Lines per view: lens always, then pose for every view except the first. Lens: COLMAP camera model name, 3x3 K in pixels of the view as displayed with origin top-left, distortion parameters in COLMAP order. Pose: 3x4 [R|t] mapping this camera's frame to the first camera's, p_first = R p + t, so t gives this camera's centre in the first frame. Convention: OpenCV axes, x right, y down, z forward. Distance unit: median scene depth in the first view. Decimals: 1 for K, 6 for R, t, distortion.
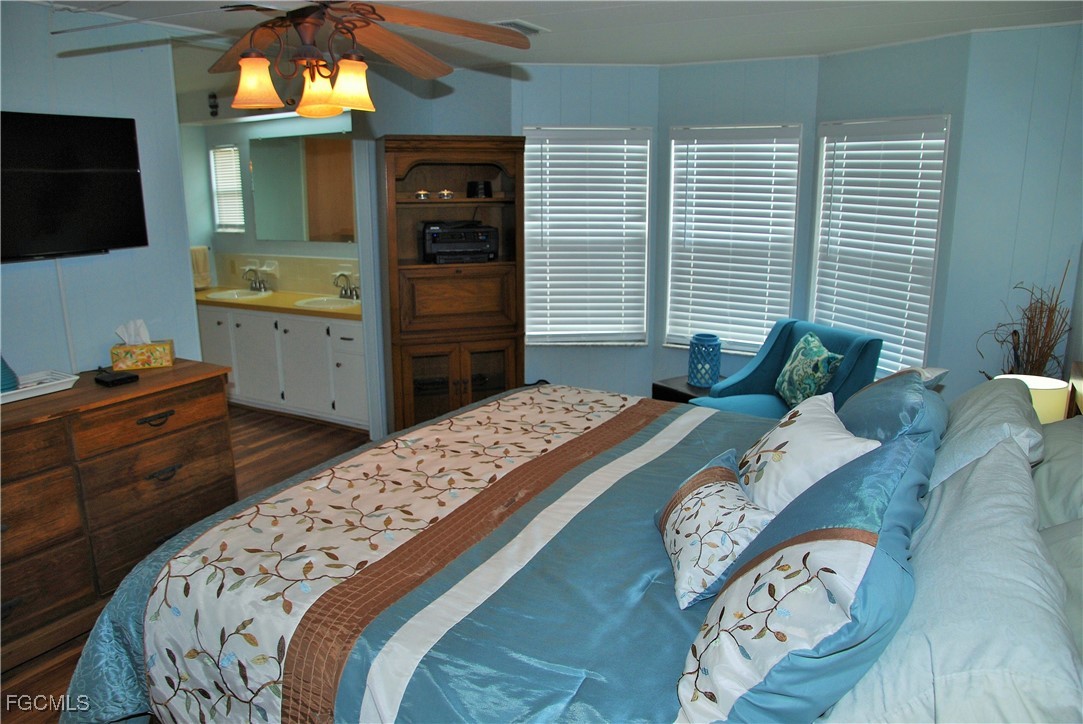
lens RADIAL K [[765.7, 0, 538.2], [0, 765.7, 364.2], [0, 0, 1]] dist [-0.130977, 0.073501]
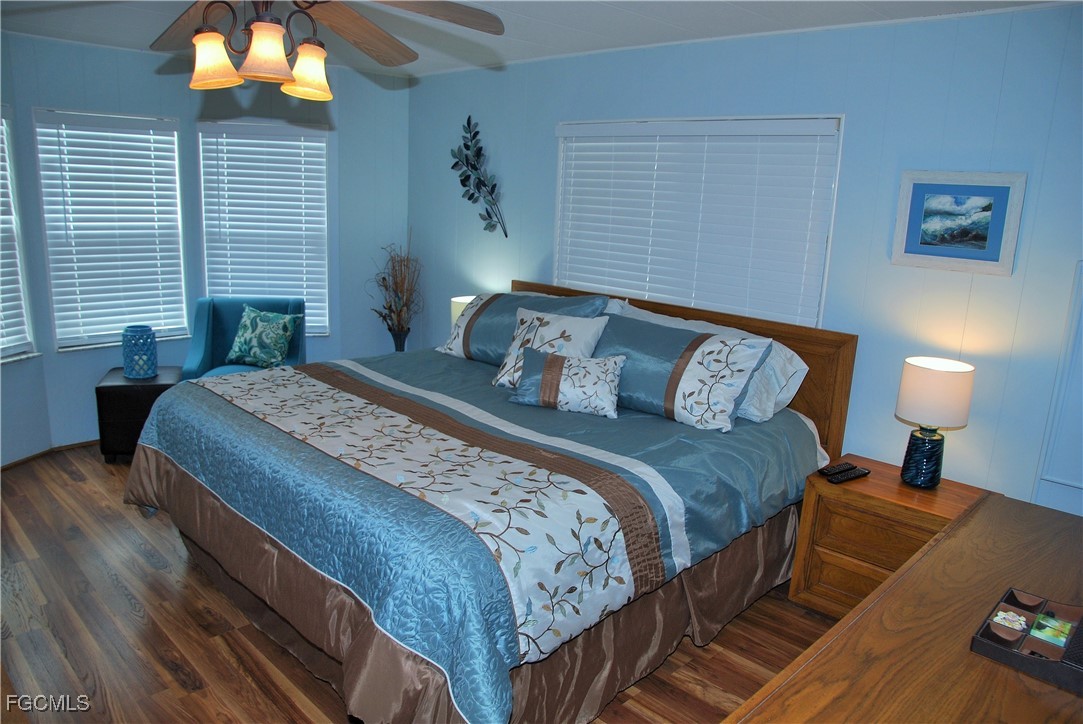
lens RADIAL K [[765.7, 0, 546.4], [0, 765.7, 369.6], [0, 0, 1]] dist [-0.130977, 0.073501]
pose [[0.240777, -0.205609, 0.948552, -0.680982], [0.182296, 0.969491, 0.163875, -0.052331], [-0.953307, 0.133460, 0.270913, 0.279661]]
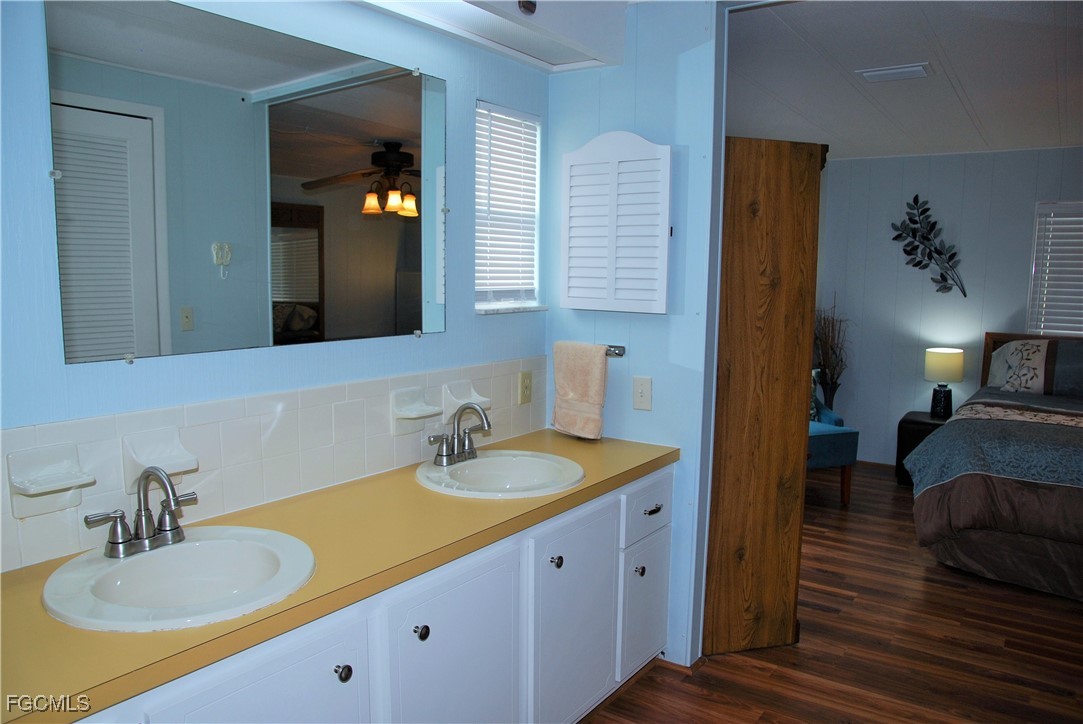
lens RADIAL K [[765.7, 0, 537.2], [0, 765.7, 376.7], [0, 0, 1]] dist [-0.130977, 0.073501]
pose [[0.100670, -0.130613, 0.986309, -0.974833], [0.219049, 0.969930, 0.106086, -0.249736], [-0.970507, 0.205370, 0.126253, 1.289233]]
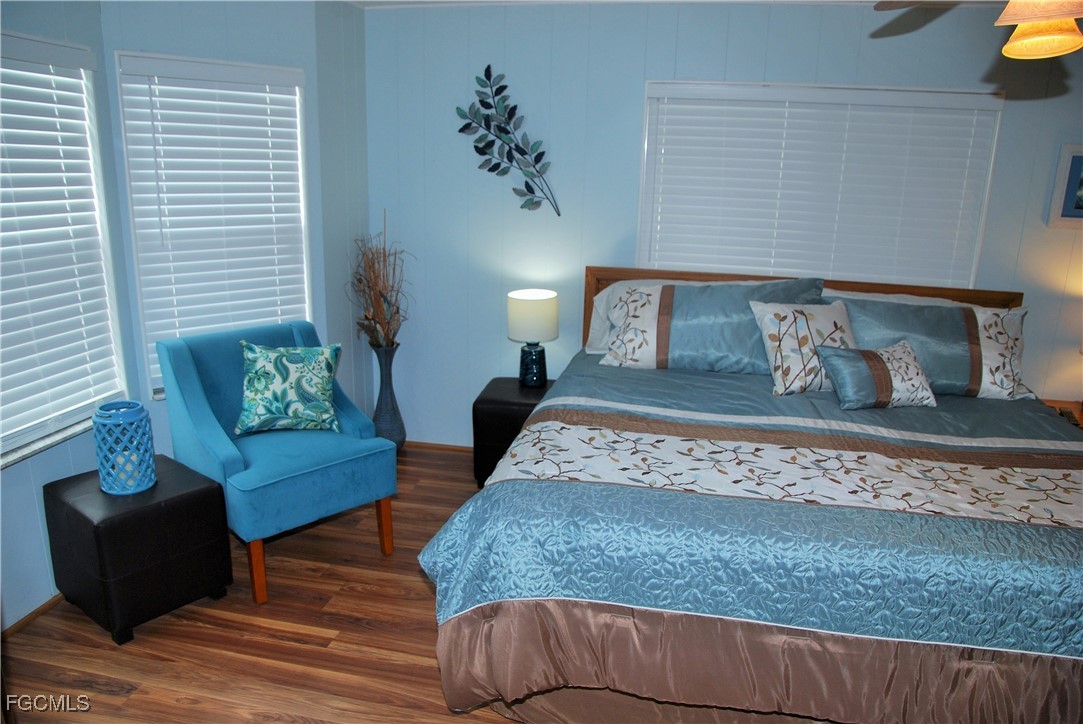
lens RADIAL K [[765.7, 0, 538.8], [0, 765.7, 372.3], [0, 0, 1]] dist [-0.130977, 0.073501]
pose [[-0.324662, -0.256068, 0.910507, -0.463208], [0.196843, 0.923283, 0.329850, -0.217924], [-0.925120, 0.286317, -0.249350, 0.984169]]
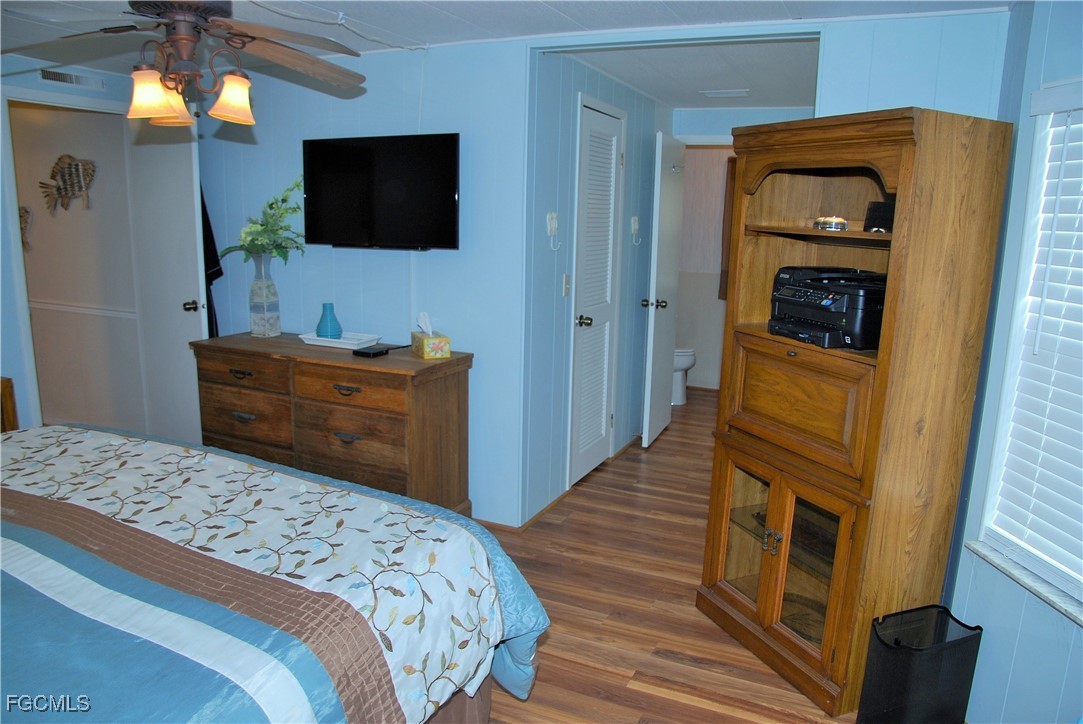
lens RADIAL K [[765.7, 0, 546.2], [0, 765.7, 380.4], [0, 0, 1]] dist [-0.130977, 0.073501]
pose [[0.094636, 0.224712, -0.969819, 0.509803], [-0.257201, 0.946635, 0.194242, -0.192167], [0.961713, 0.231056, 0.147382, 0.848226]]
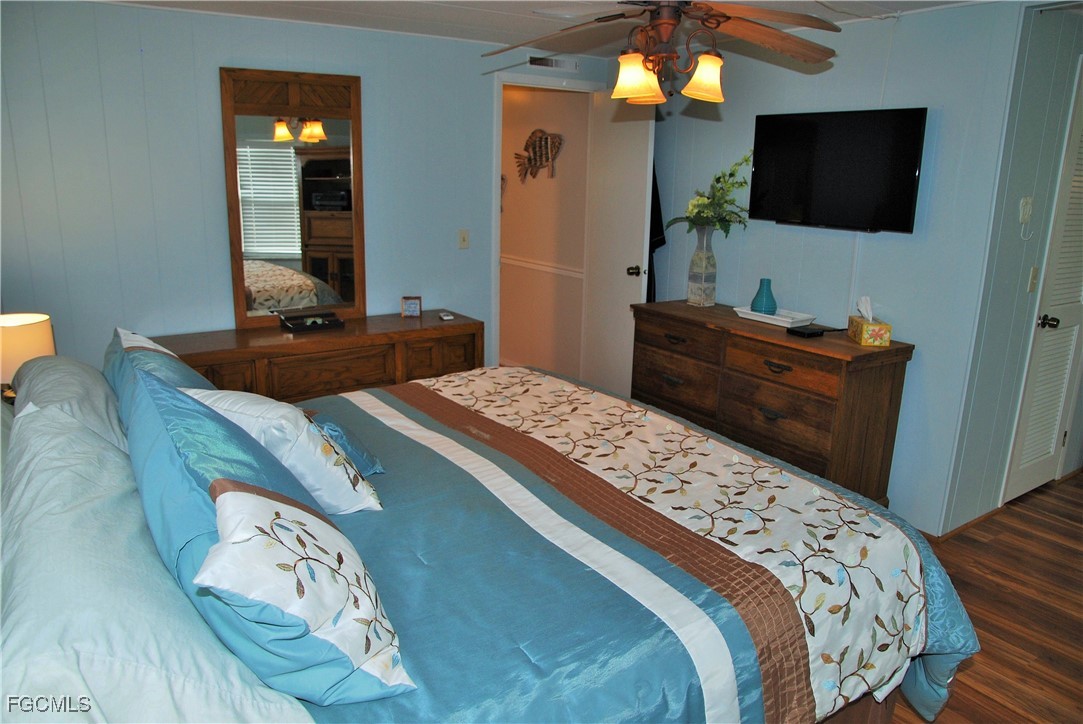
lens RADIAL K [[765.7, 0, 546.0], [0, 765.7, 377.8], [0, 0, 1]] dist [-0.130977, 0.073501]
pose [[-0.425037, 0.232415, -0.874830, 0.523308], [-0.232027, 0.906209, 0.353482, -0.188387], [0.874932, 0.353227, -0.331246, 0.817889]]
